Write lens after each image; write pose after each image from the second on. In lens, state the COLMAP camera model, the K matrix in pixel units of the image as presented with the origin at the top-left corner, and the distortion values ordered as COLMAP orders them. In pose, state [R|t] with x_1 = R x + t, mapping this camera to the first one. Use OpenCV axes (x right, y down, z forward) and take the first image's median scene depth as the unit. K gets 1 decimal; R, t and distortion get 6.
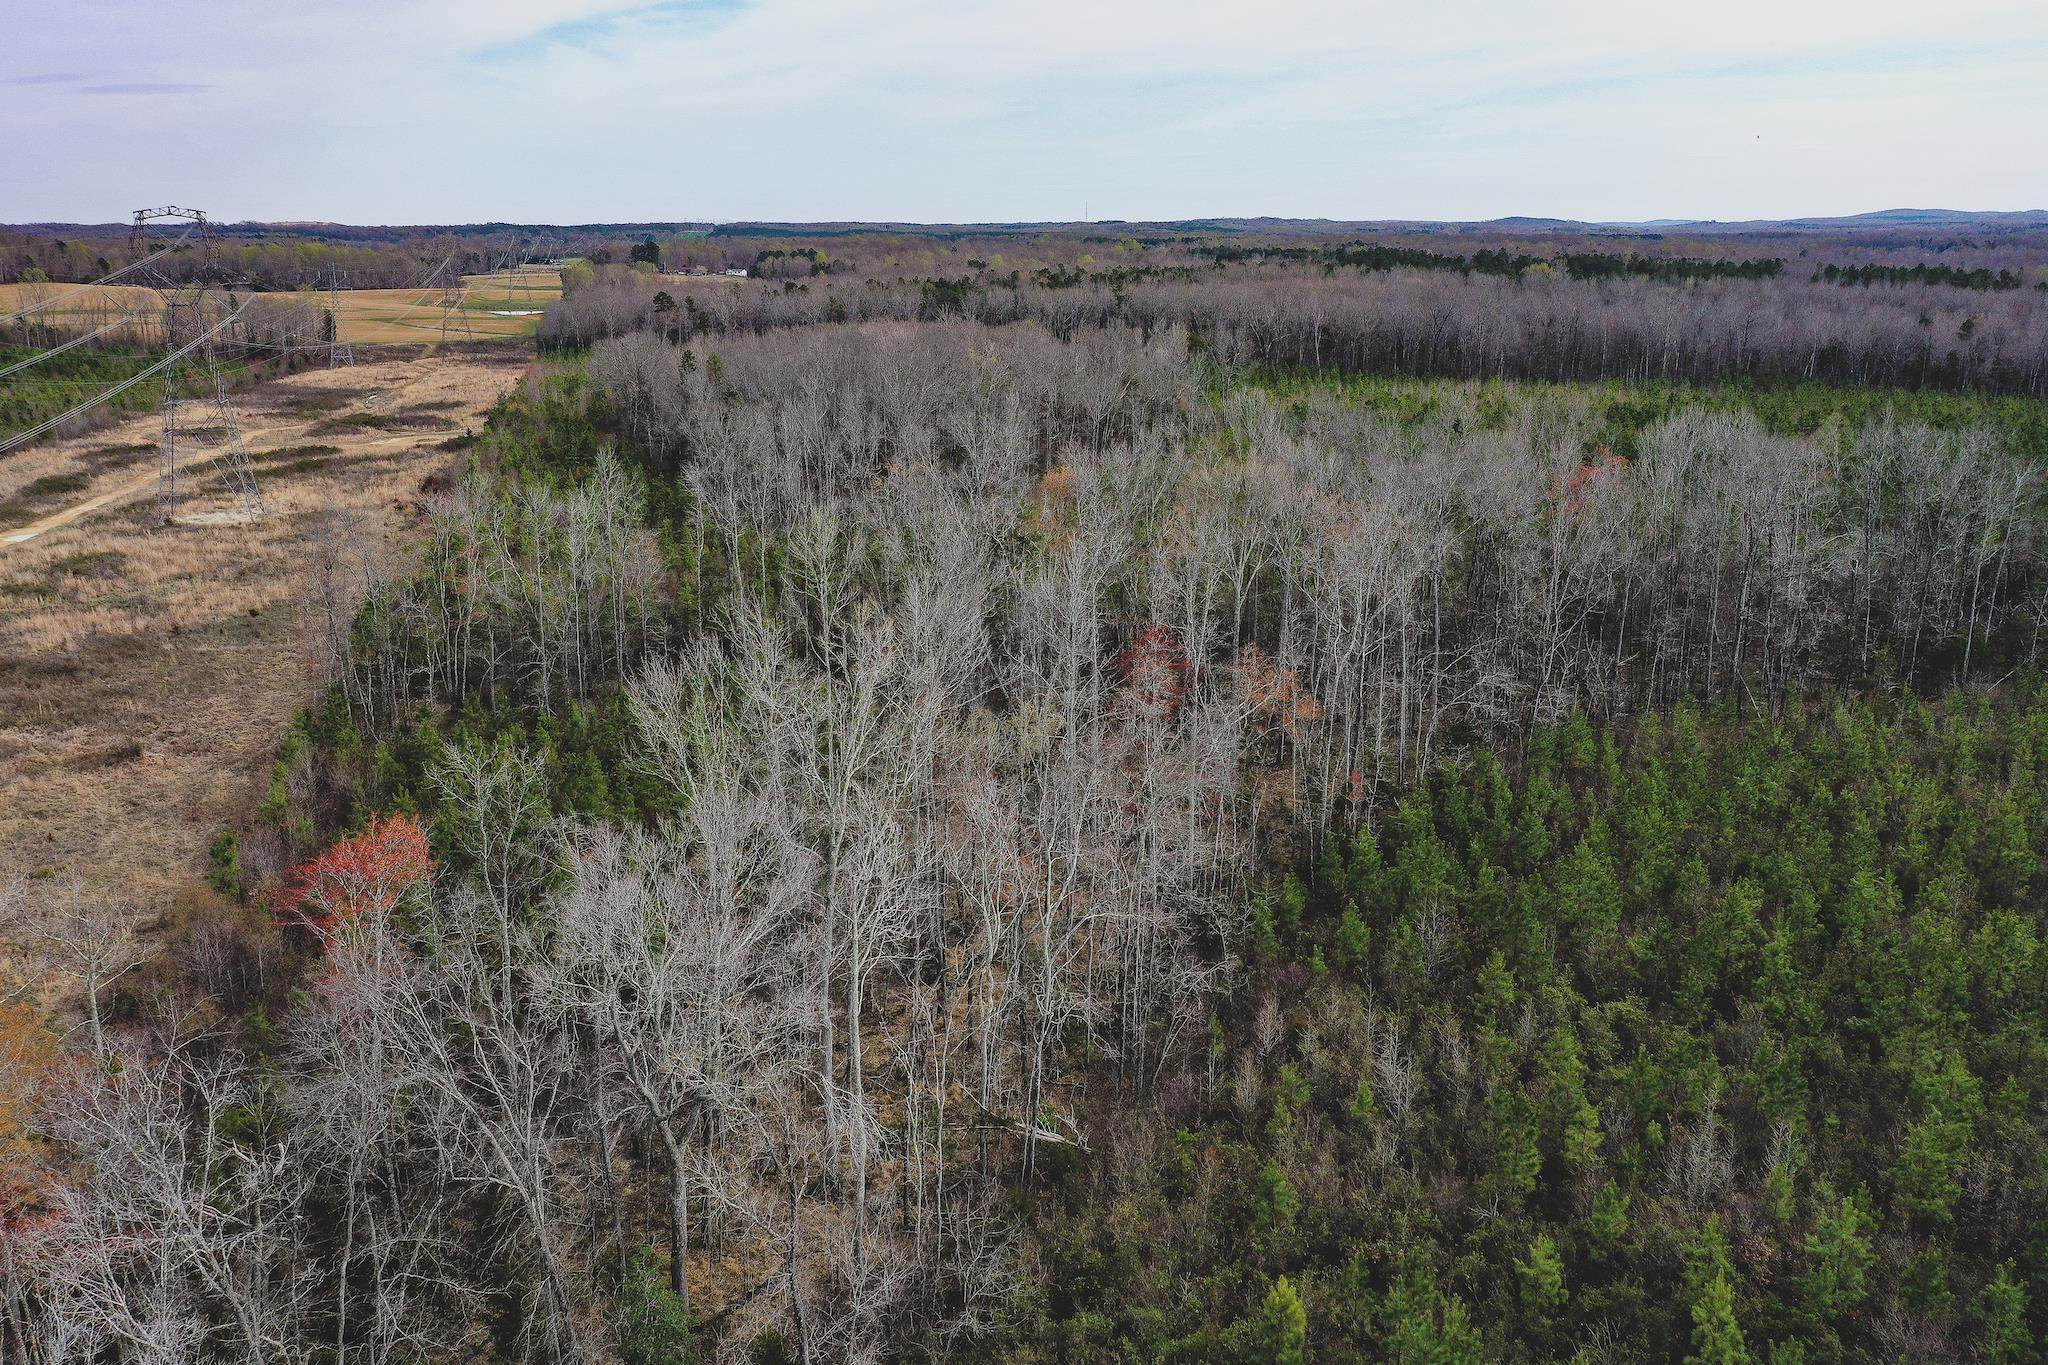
lens RADIAL K [[1624.2, 0, 1024.0], [0, 1624.2, 682.5], [0, 0, 1]] dist [-0.005525, 0.006014]
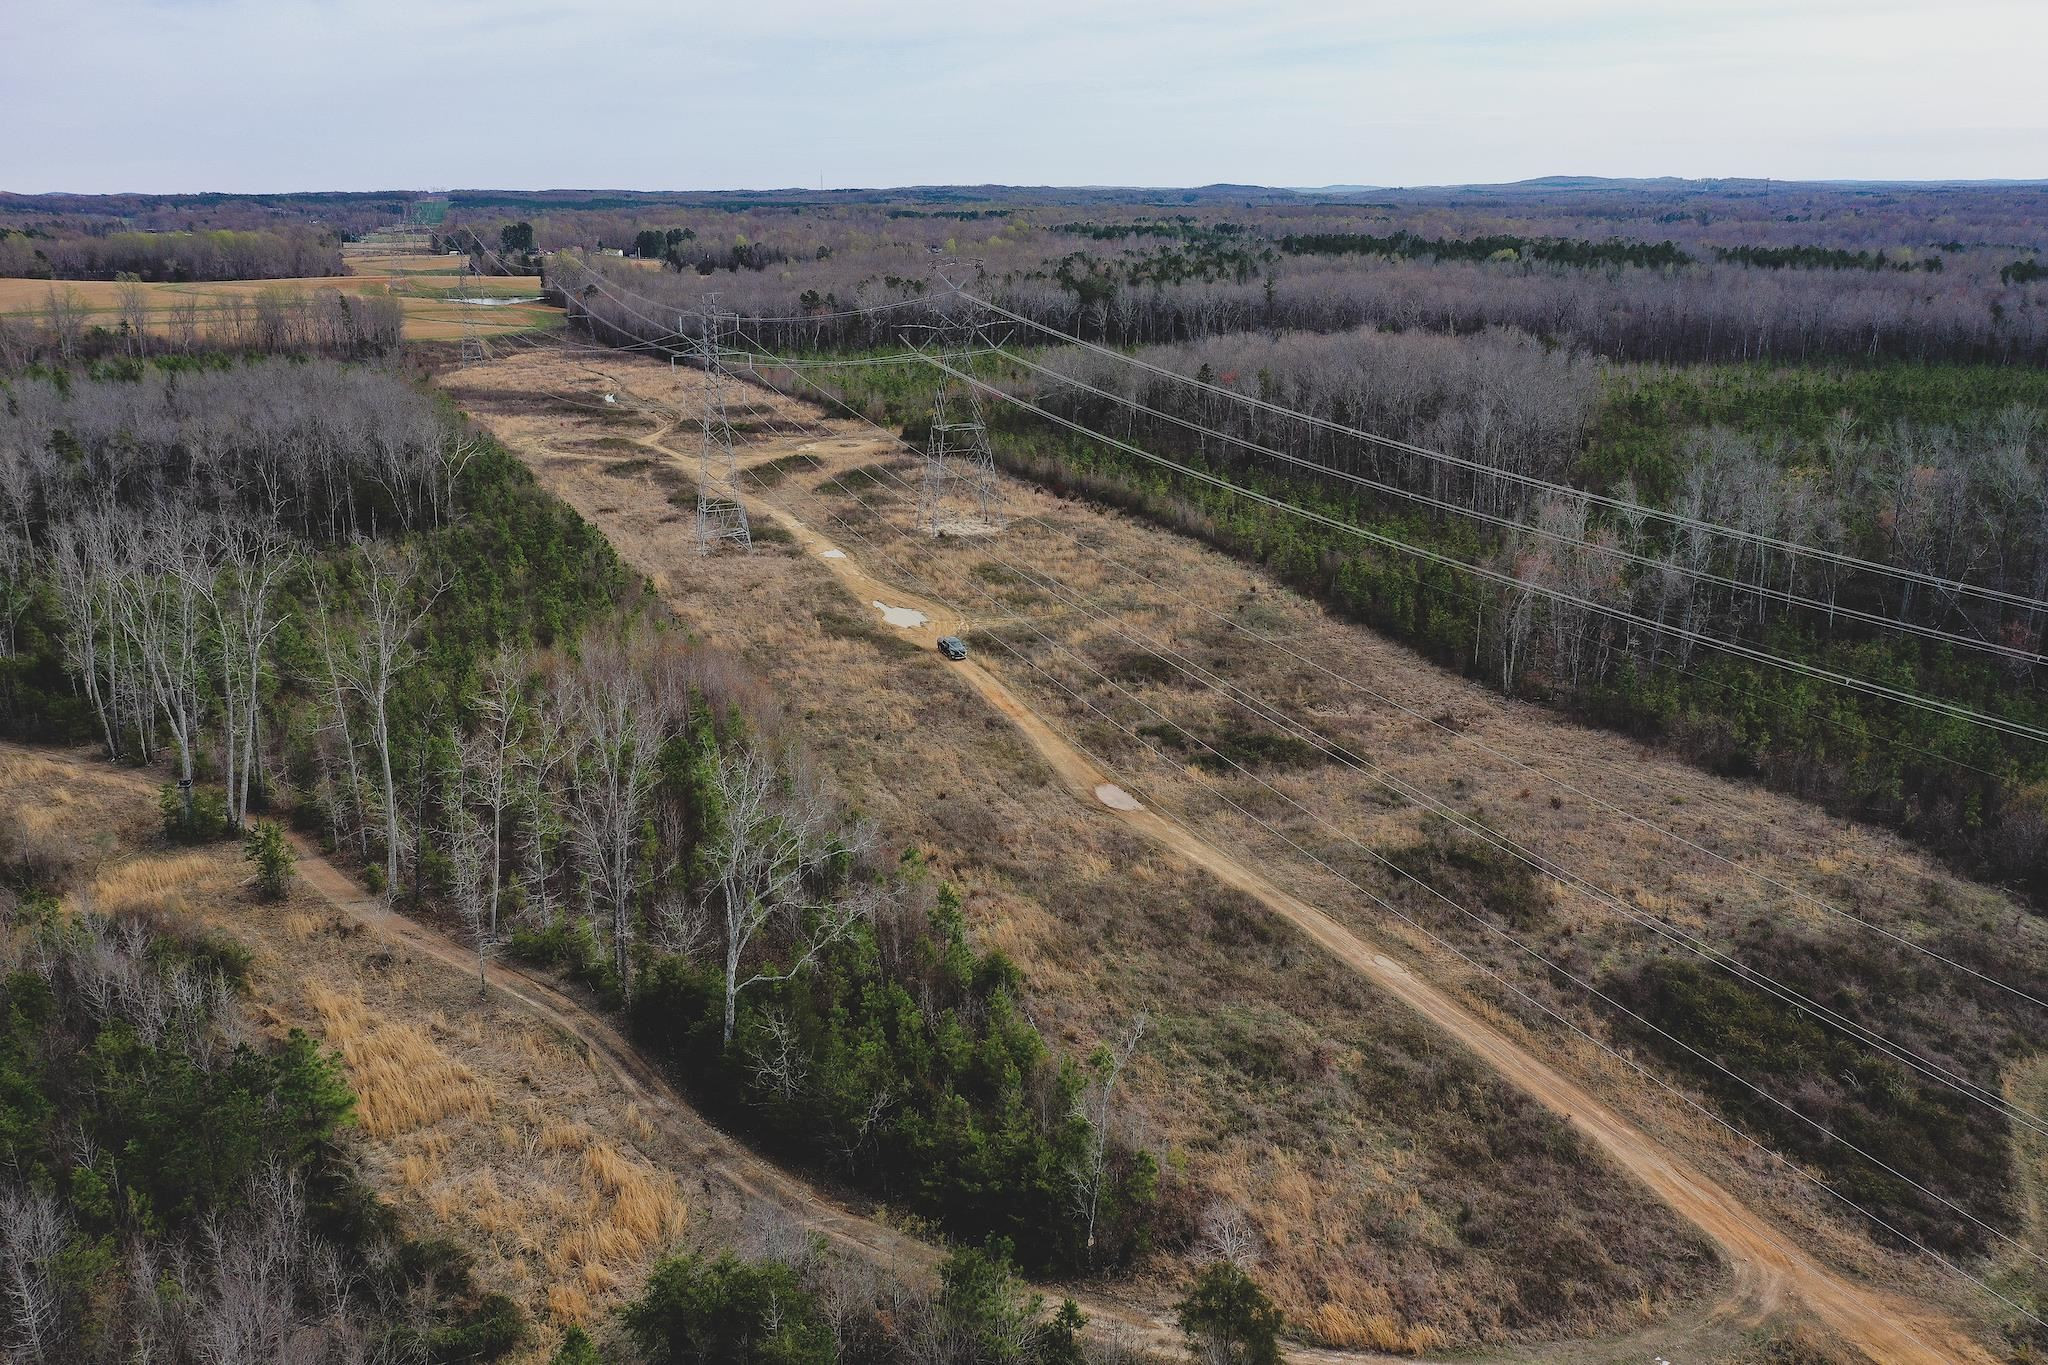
lens RADIAL K [[1600.1, 0, 1024.0], [0, 1600.1, 682.5], [0, 0, 1]] dist [-0.003399, 0.005431]
pose [[0.982682, -0.056678, 0.176417, -0.563998], [0.052311, 0.998201, 0.029309, -0.020904], [-0.177761, -0.019573, 0.983879, -0.094012]]
